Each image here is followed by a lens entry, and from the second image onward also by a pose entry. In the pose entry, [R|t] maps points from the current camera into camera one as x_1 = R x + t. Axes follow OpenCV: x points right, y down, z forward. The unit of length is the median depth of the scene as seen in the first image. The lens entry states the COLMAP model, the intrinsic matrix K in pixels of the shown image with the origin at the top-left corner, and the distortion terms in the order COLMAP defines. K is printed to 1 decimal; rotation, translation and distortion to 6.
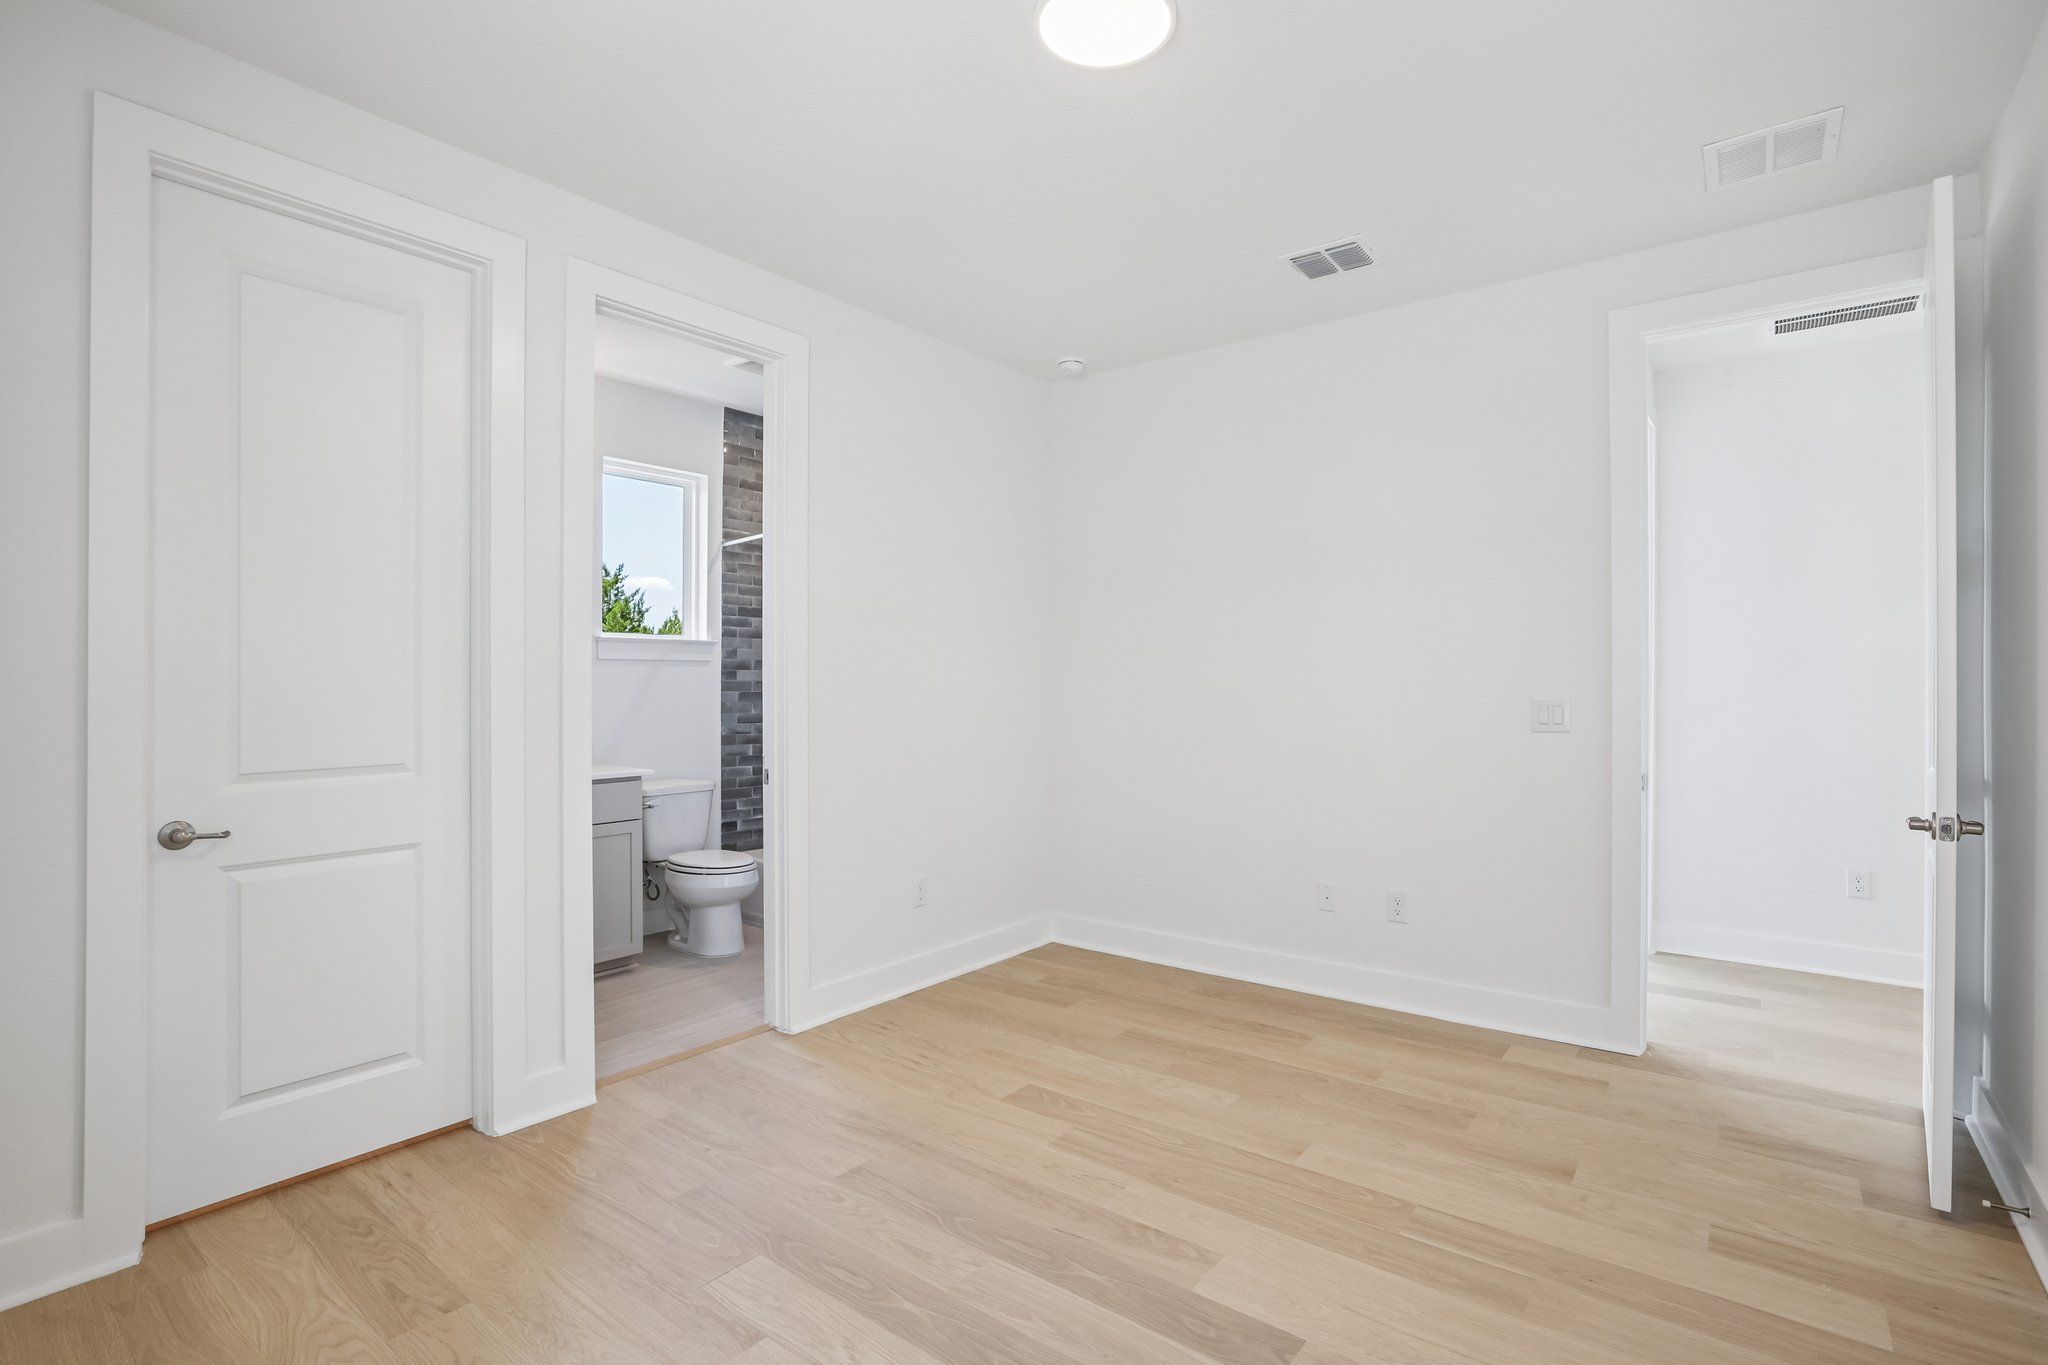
lens RADIAL K [[939.8, 0, 1031.8], [0, 939.8, 683.1], [0, 0, 1]] dist [-0.045625, 0.012550]
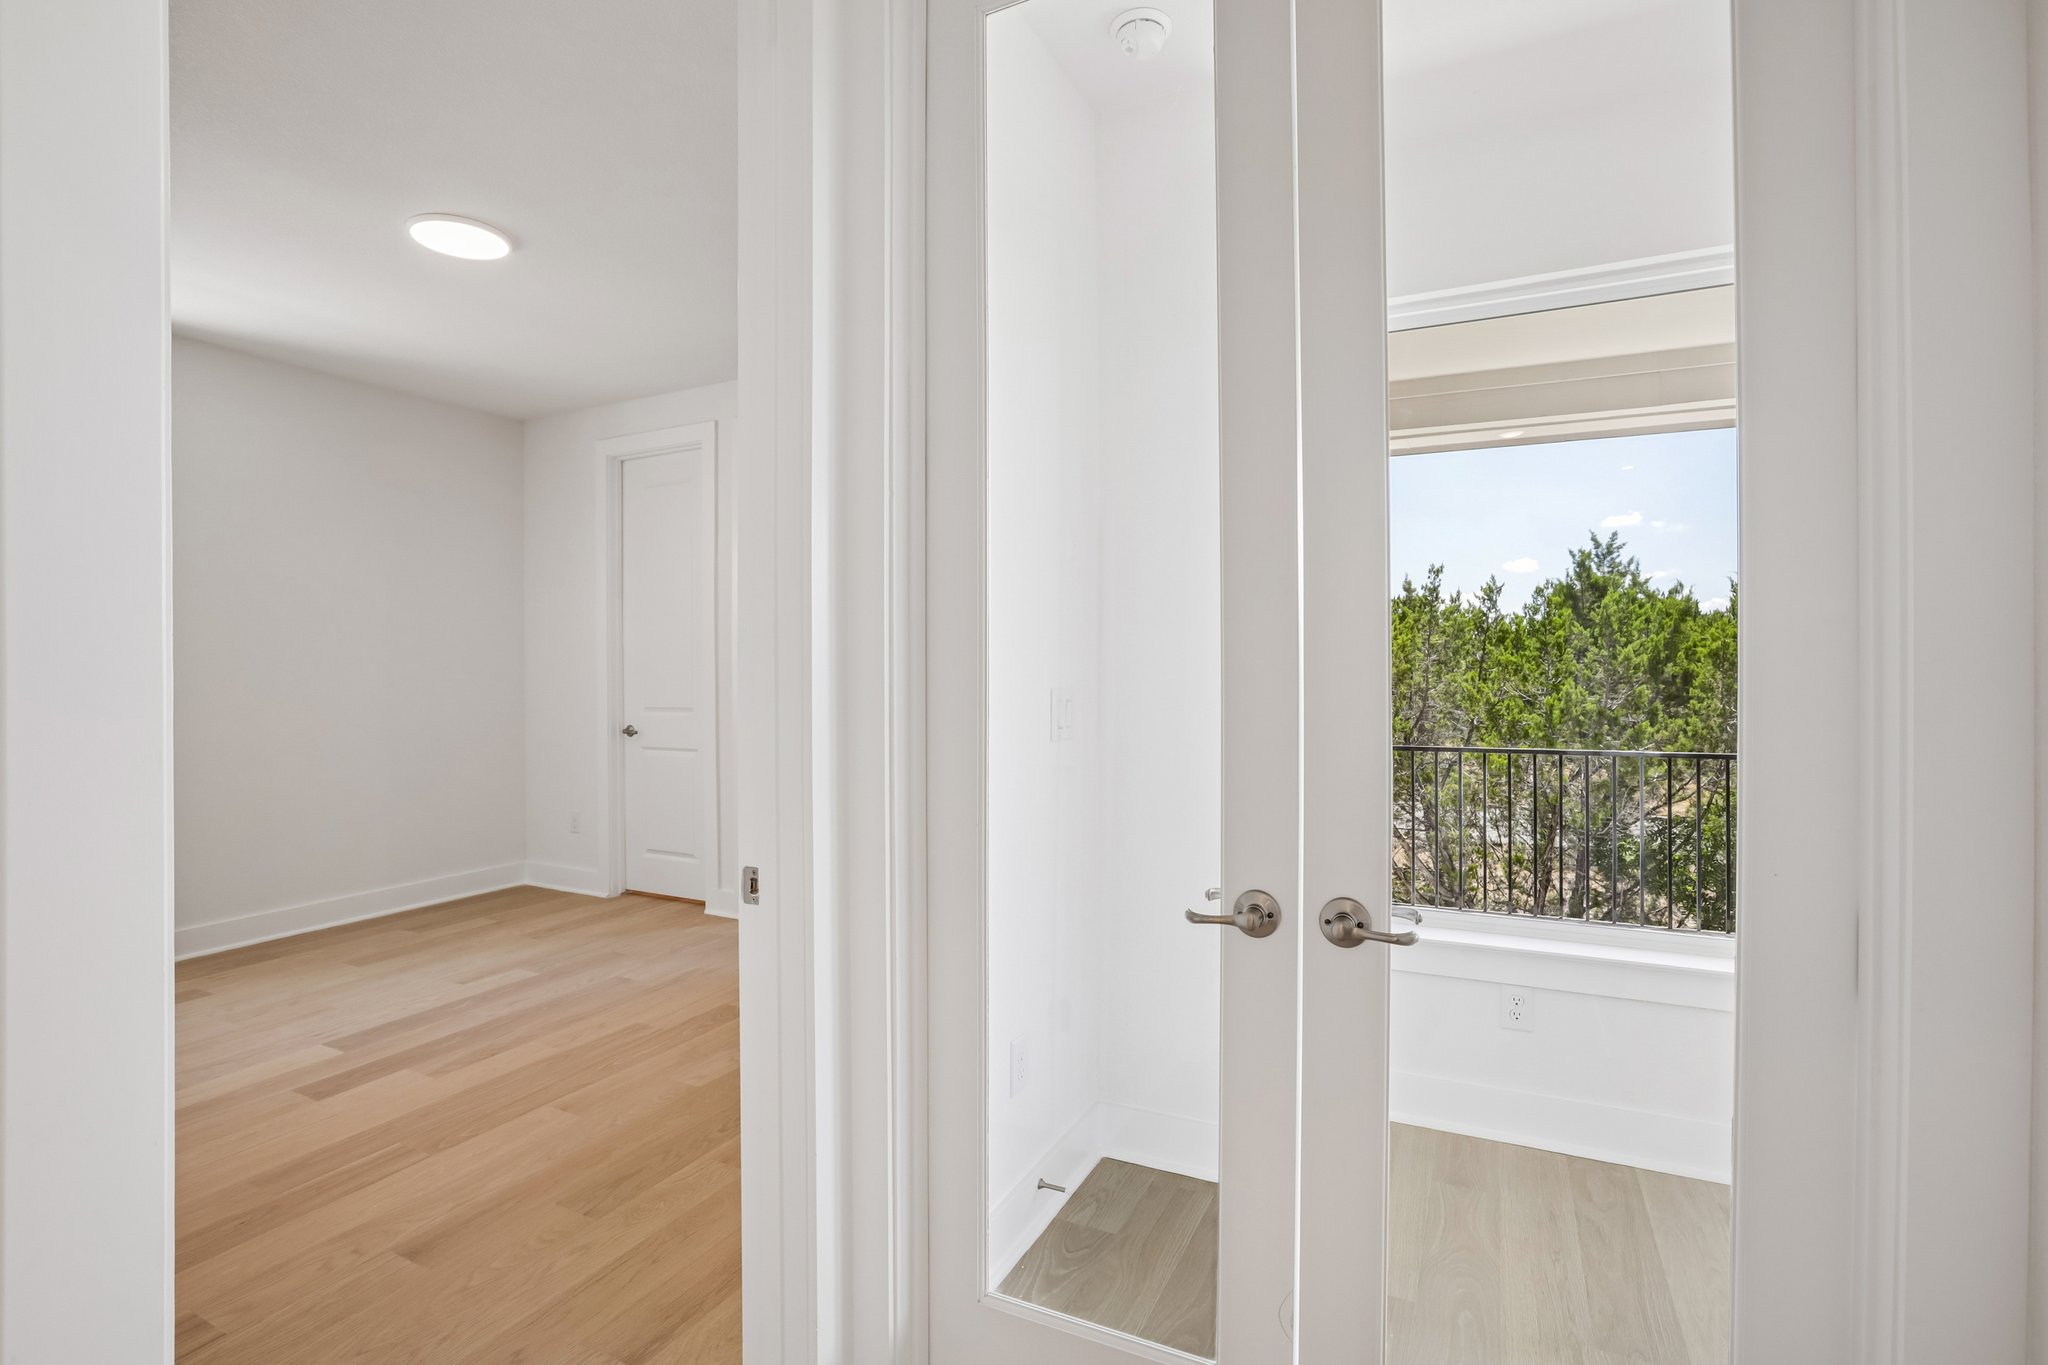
lens RADIAL K [[939.8, 0, 1031.8], [0, 939.8, 683.1], [0, 0, 1]] dist [-0.045625, 0.012550]
pose [[0.206208, 0.011169, -0.978444, 1.511850], [0.003600, 0.999919, 0.012173, 0.015663], [0.978501, -0.006033, 0.206152, 1.397521]]
